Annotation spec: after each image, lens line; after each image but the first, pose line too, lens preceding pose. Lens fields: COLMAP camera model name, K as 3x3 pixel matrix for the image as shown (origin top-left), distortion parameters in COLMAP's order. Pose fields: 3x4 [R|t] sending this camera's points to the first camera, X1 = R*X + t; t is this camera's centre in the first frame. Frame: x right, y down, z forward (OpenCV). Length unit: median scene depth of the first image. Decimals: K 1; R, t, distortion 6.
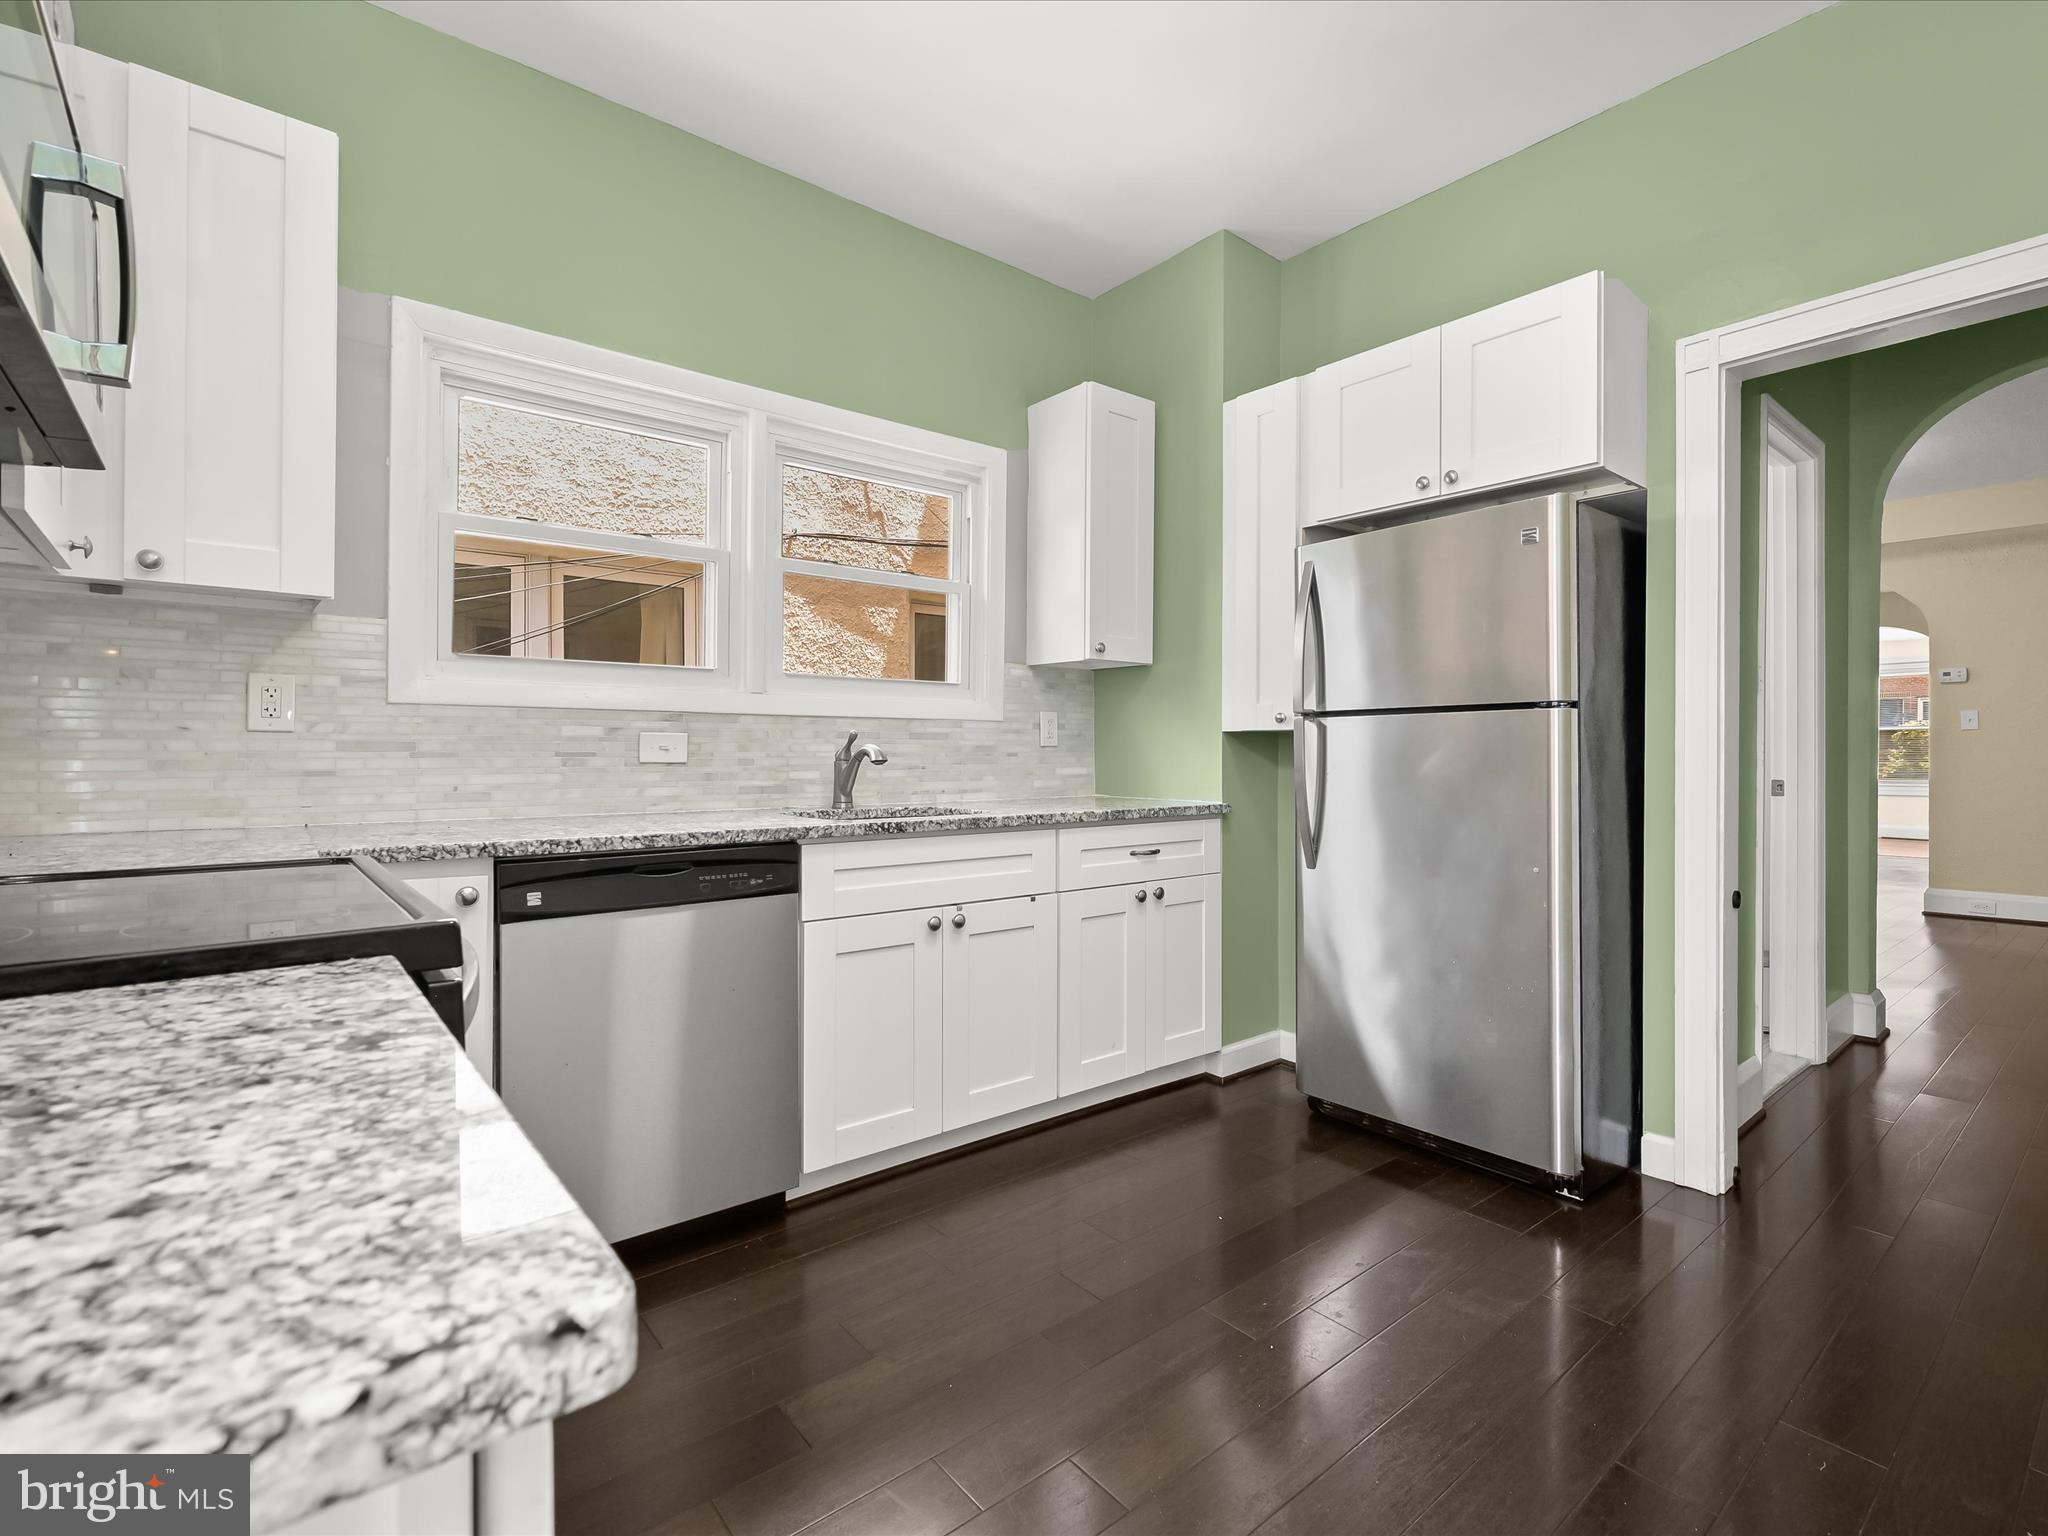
lens RADIAL K [[959.9, 0, 1033.2], [0, 959.9, 759.7], [0, 0, 1]] dist [0.002042, -0.000141]
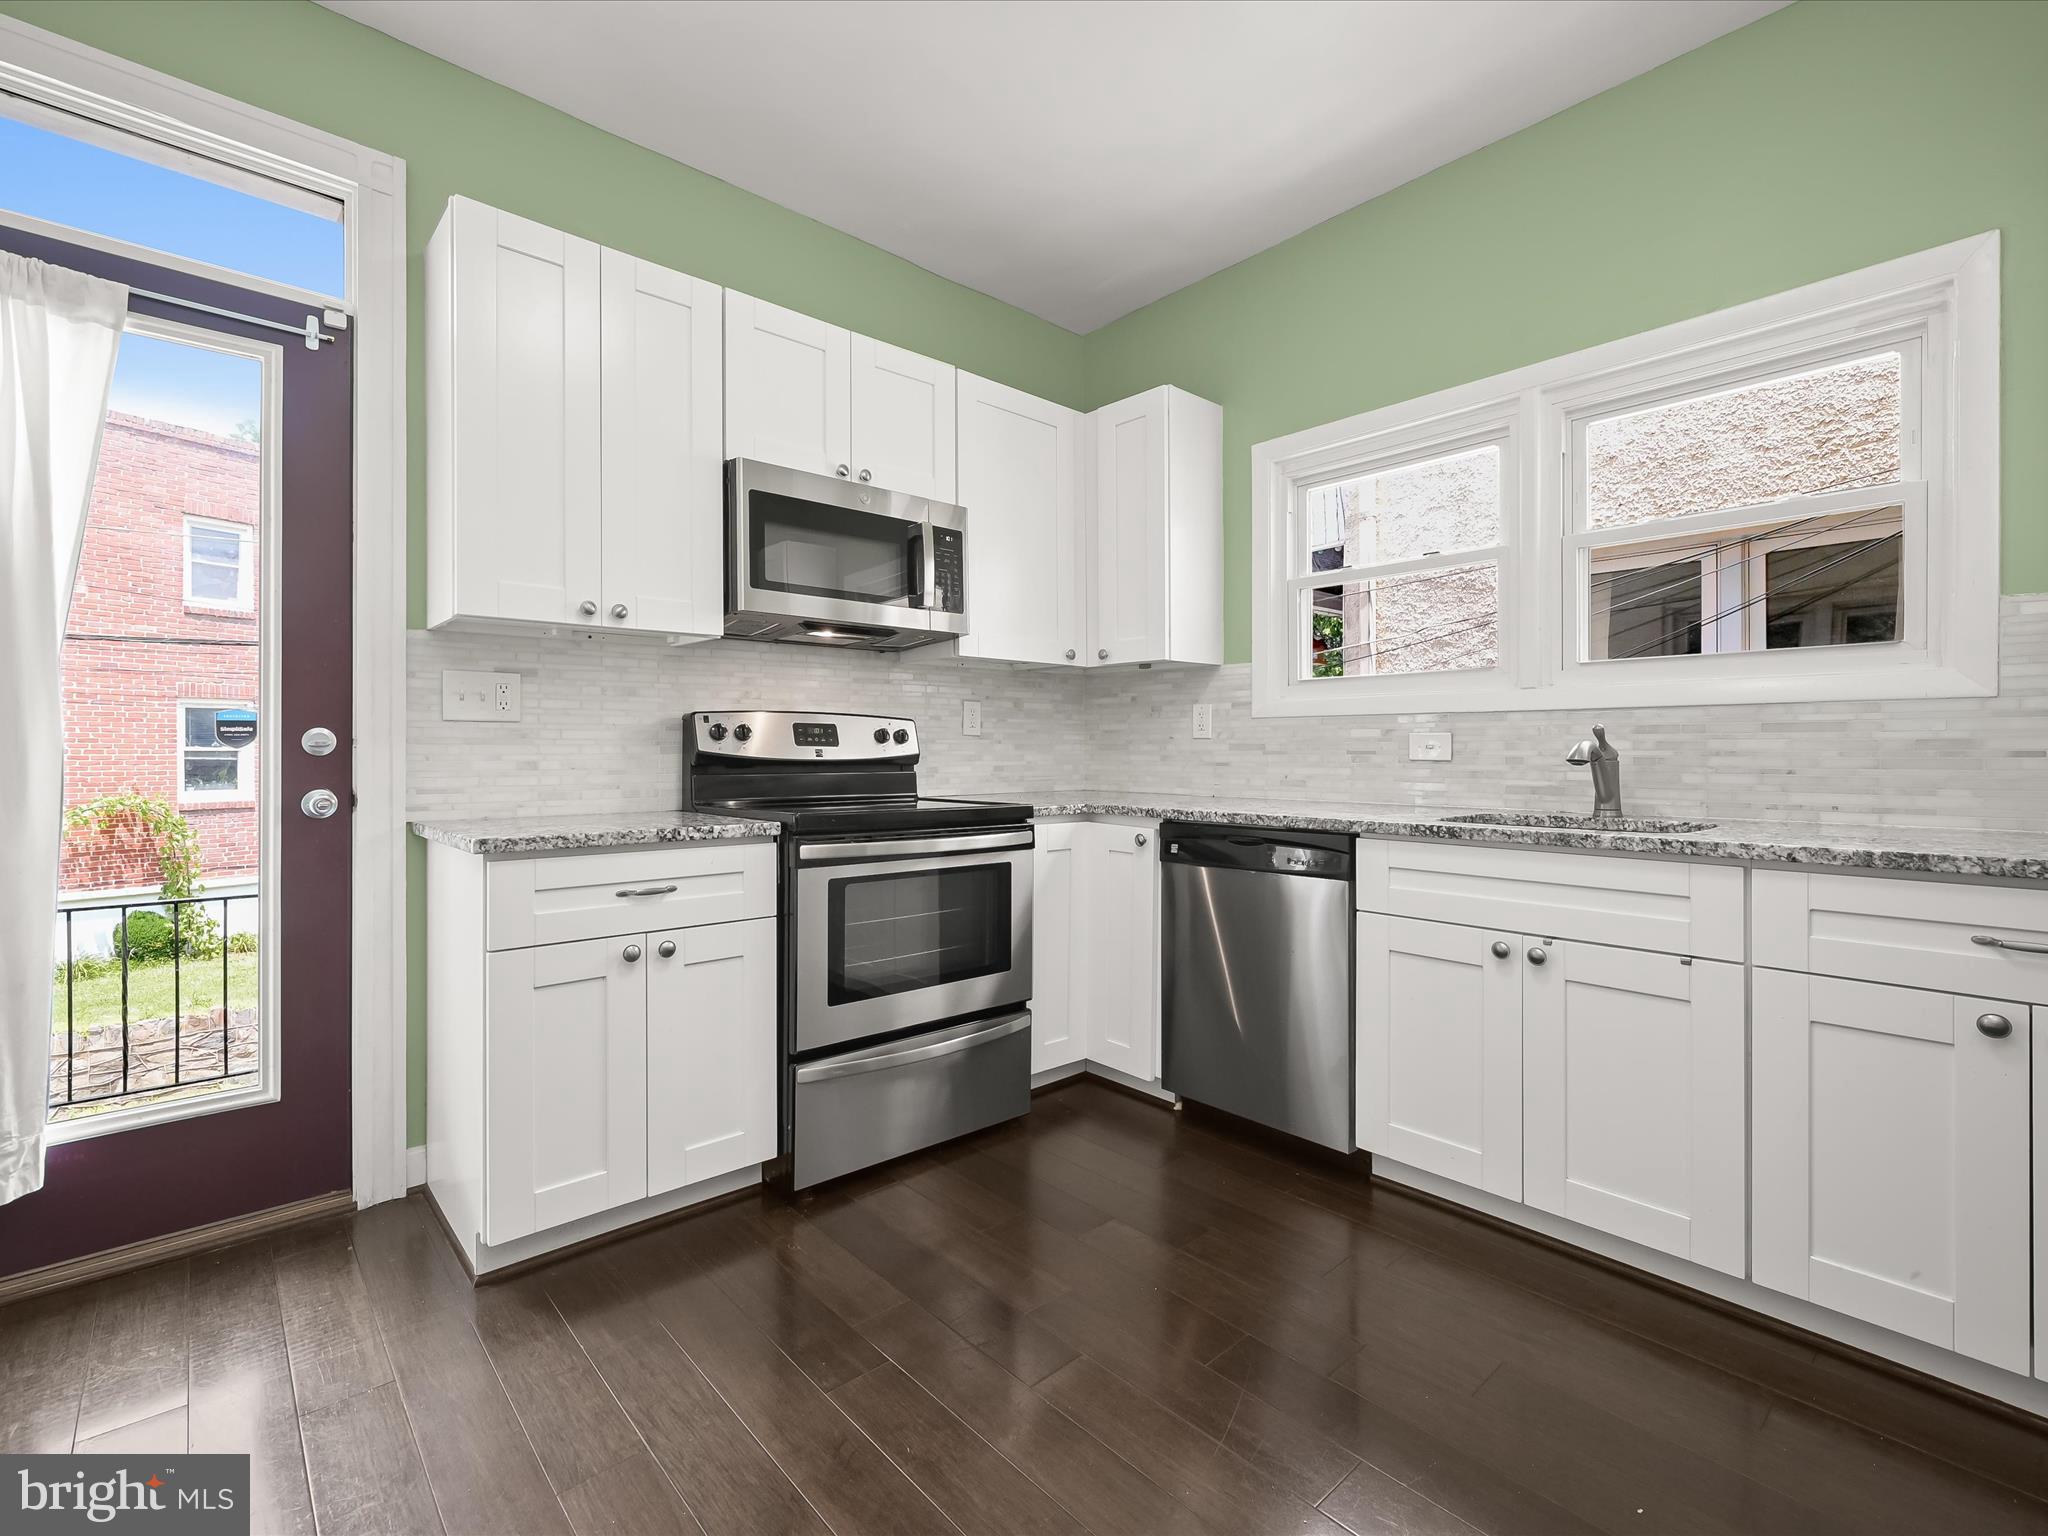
lens RADIAL K [[959.9, 0, 1018.4], [0, 959.9, 742.6], [0, 0, 1]] dist [0.002042, -0.000141]
pose [[0.038868, -0.009774, -0.999197, 0.660935], [-0.006845, 0.999926, -0.010047, -0.002824], [0.999221, 0.007230, 0.038799, 0.477067]]
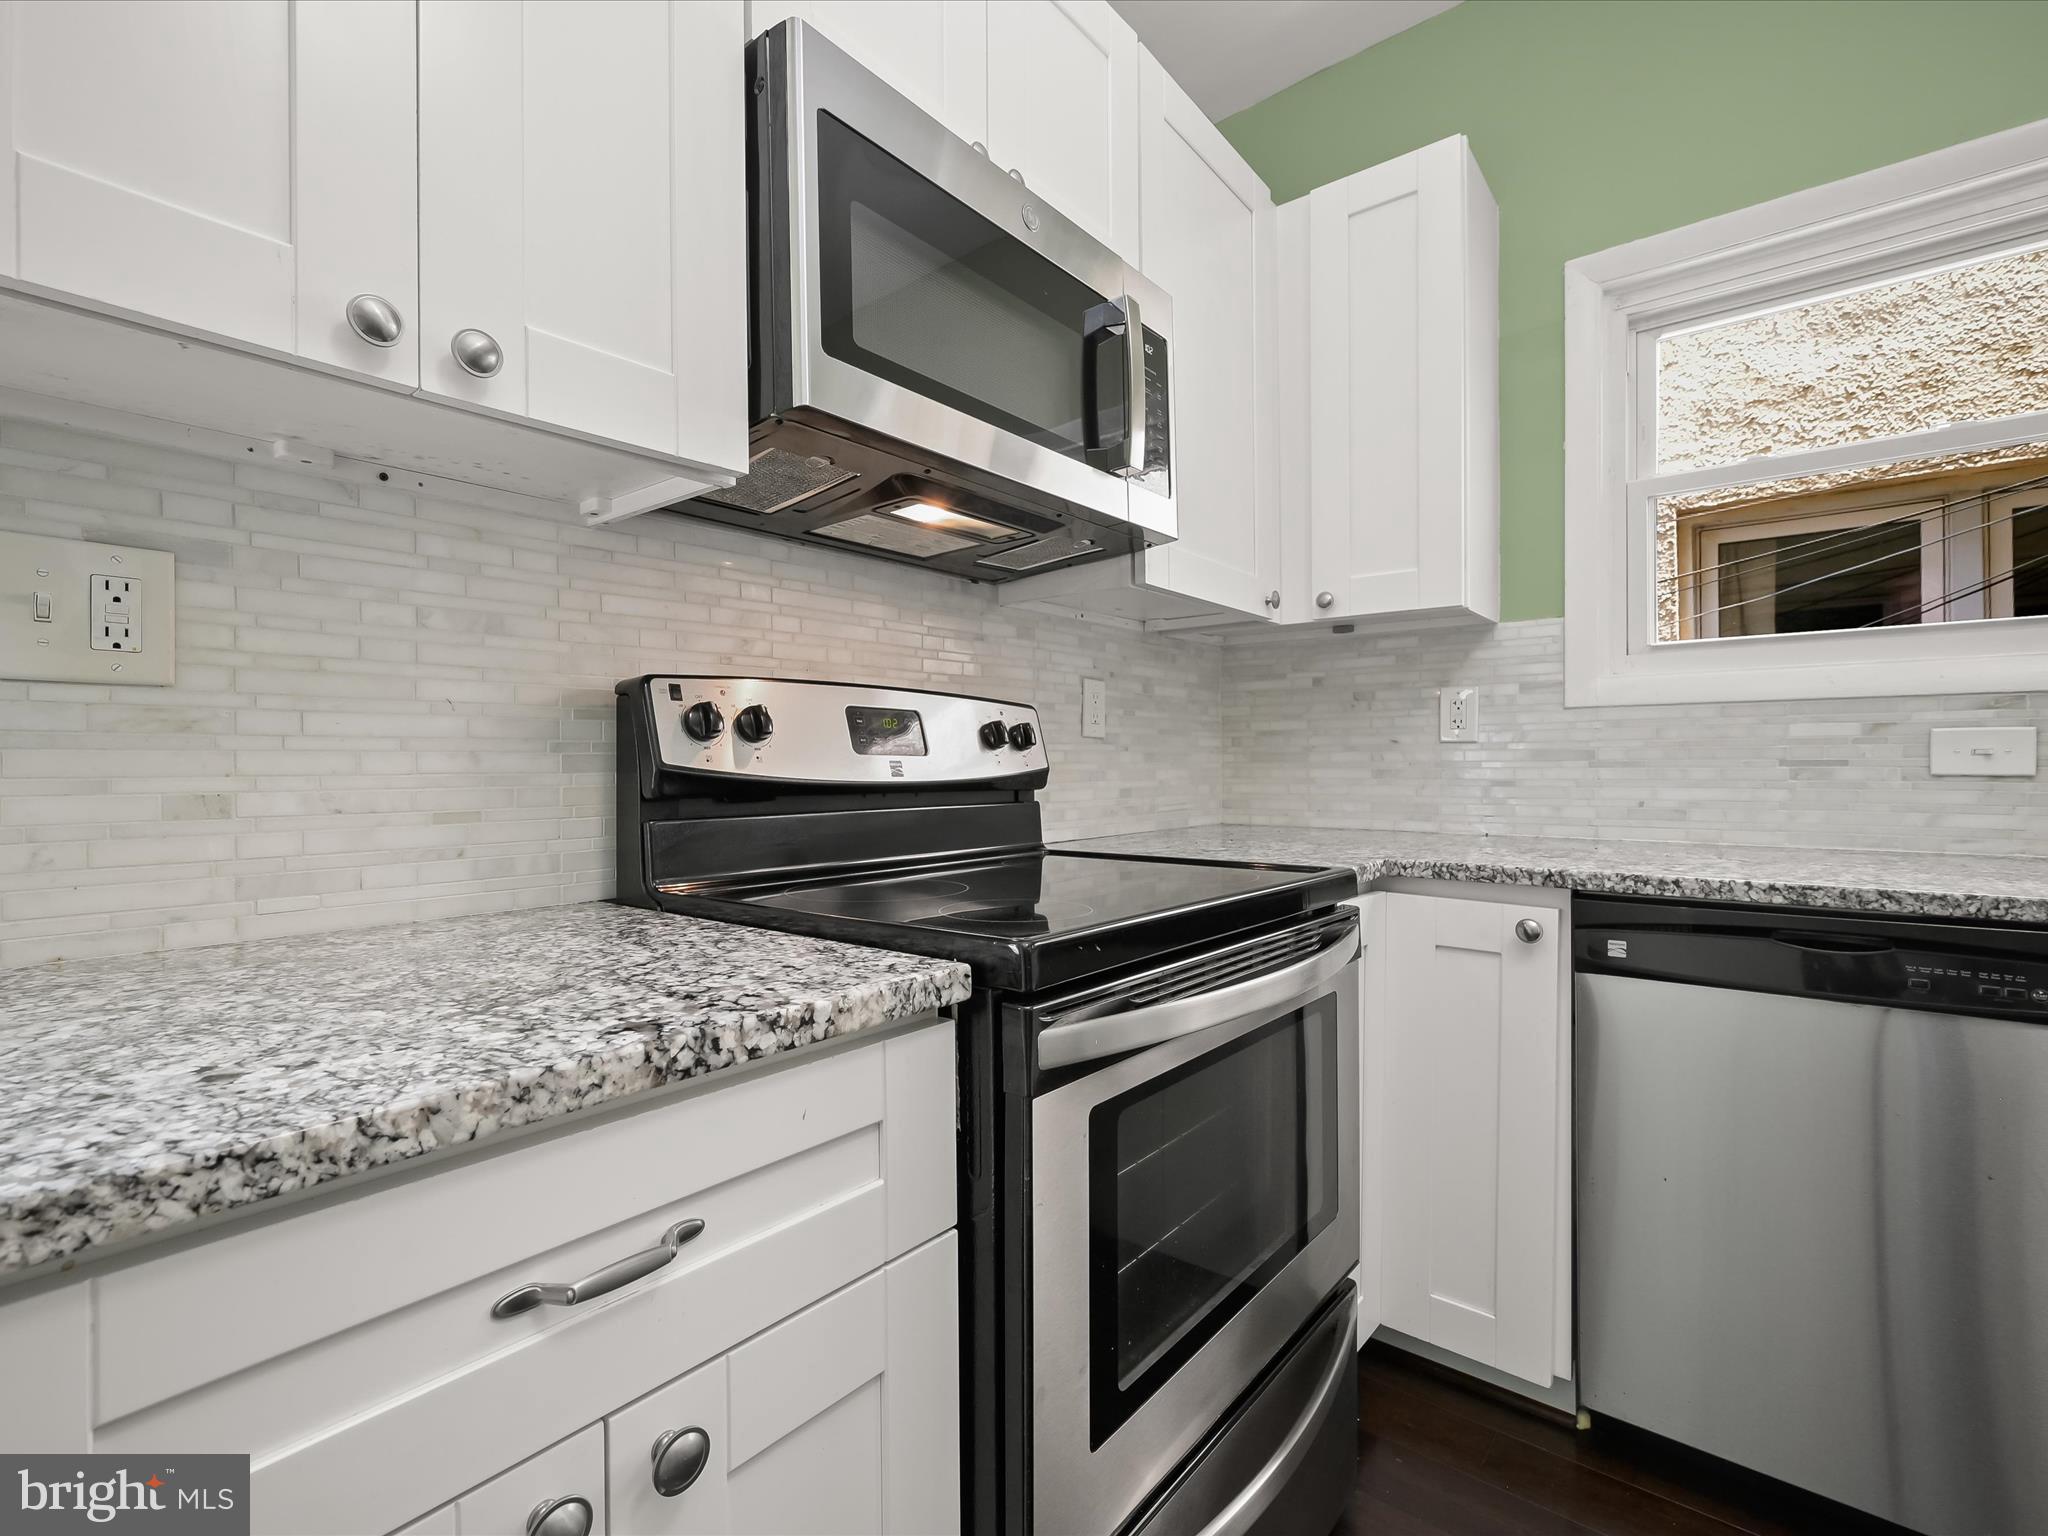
lens RADIAL K [[959.9, 0, 1021.3], [0, 959.9, 756.4], [0, 0, 1]] dist [0.002042, -0.000141]
pose [[0.199687, -0.010842, -0.979800, 0.100318], [-0.001744, 0.999933, -0.011421, -0.000991], [0.979858, 0.003989, 0.199655, 0.254301]]
